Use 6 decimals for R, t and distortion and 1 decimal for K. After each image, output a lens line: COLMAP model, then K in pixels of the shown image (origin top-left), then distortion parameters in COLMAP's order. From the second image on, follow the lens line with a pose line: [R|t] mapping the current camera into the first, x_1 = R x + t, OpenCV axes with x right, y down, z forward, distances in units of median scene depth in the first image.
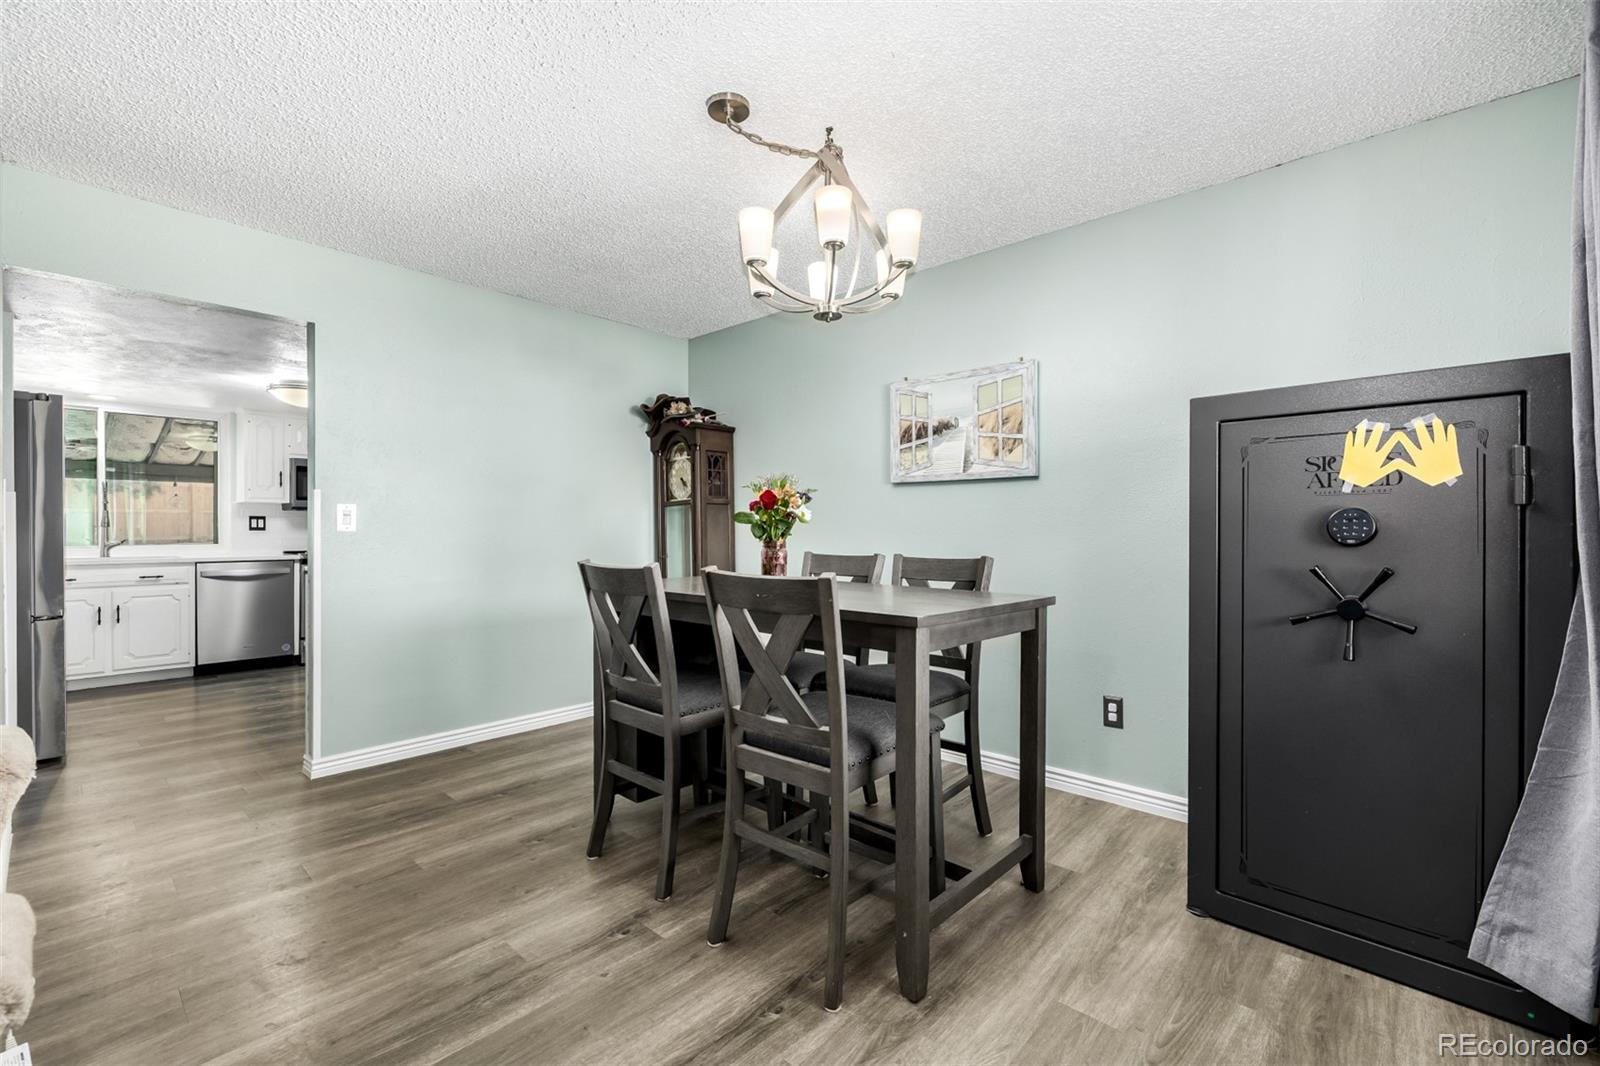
lens RADIAL K [[666.0, 0, 803.6], [0, 666.0, 542.1], [0, 0, 1]] dist [0.000219, -0.000724]
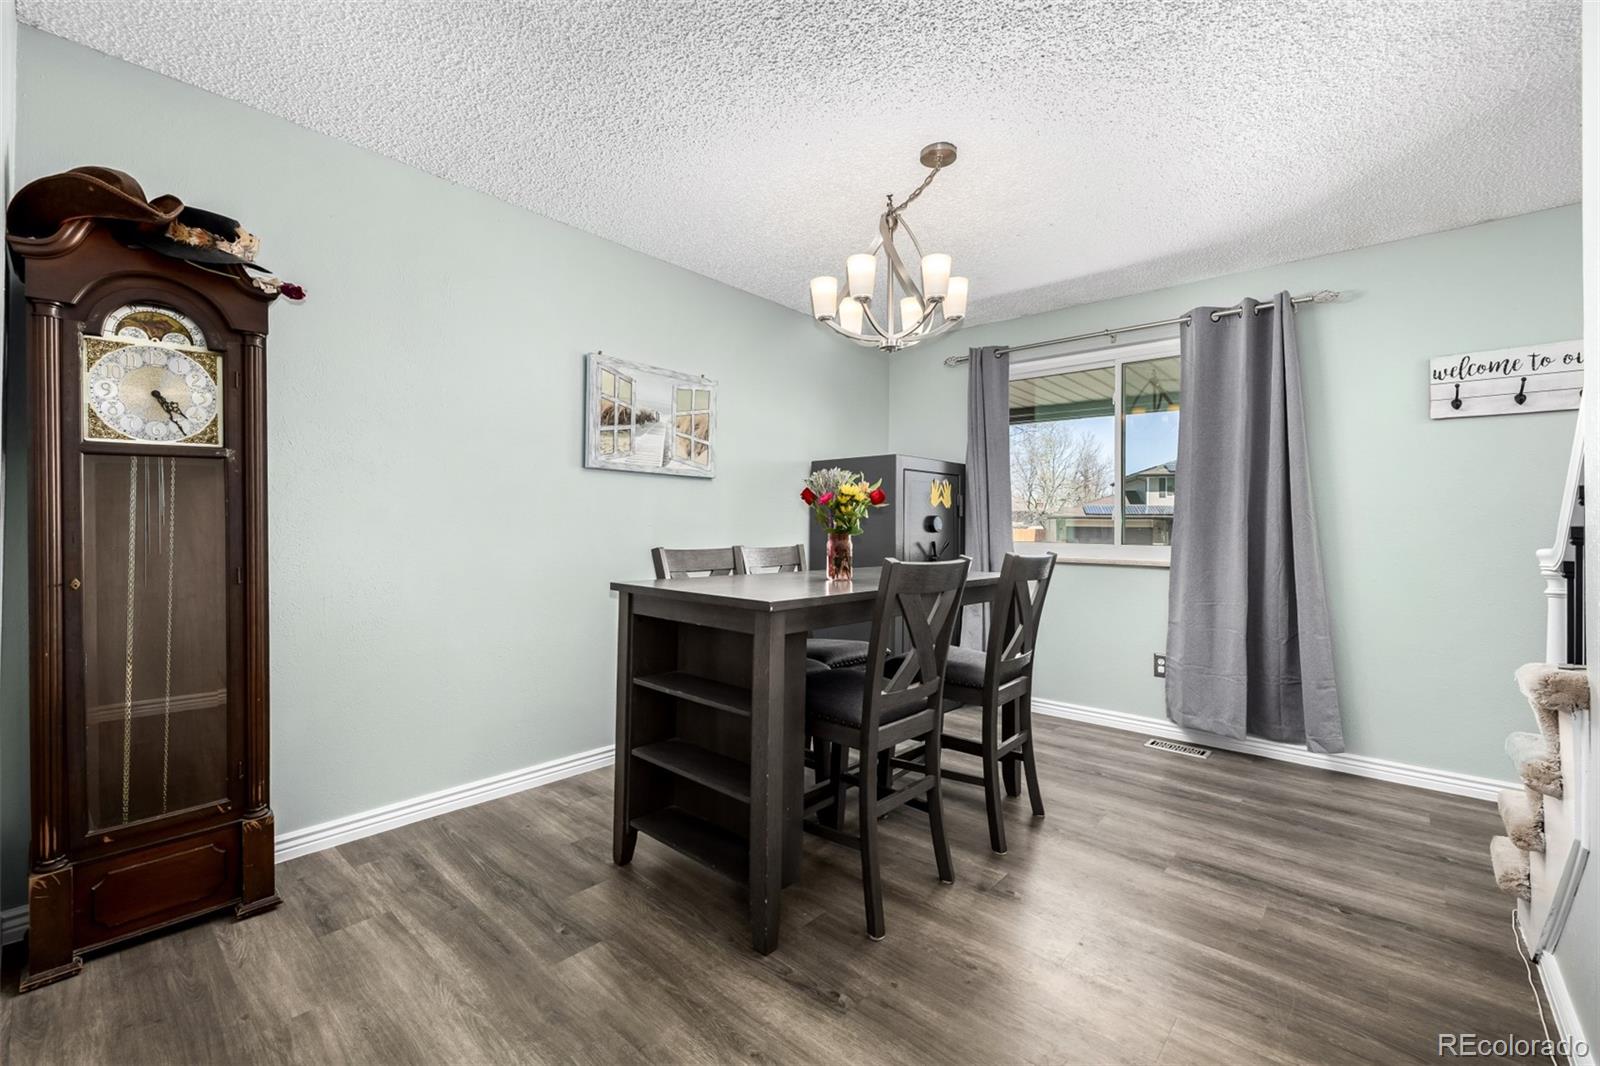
lens RADIAL K [[666.0, 0, 823.8], [0, 666.0, 514.1], [0, 0, 1]] dist [0.000219, -0.000724]
pose [[0.007545, 0.017654, 0.999816, -0.765723], [0.005635, 0.999828, -0.017697, -0.011311], [-0.999956, 0.005767, 0.007444, 0.723930]]
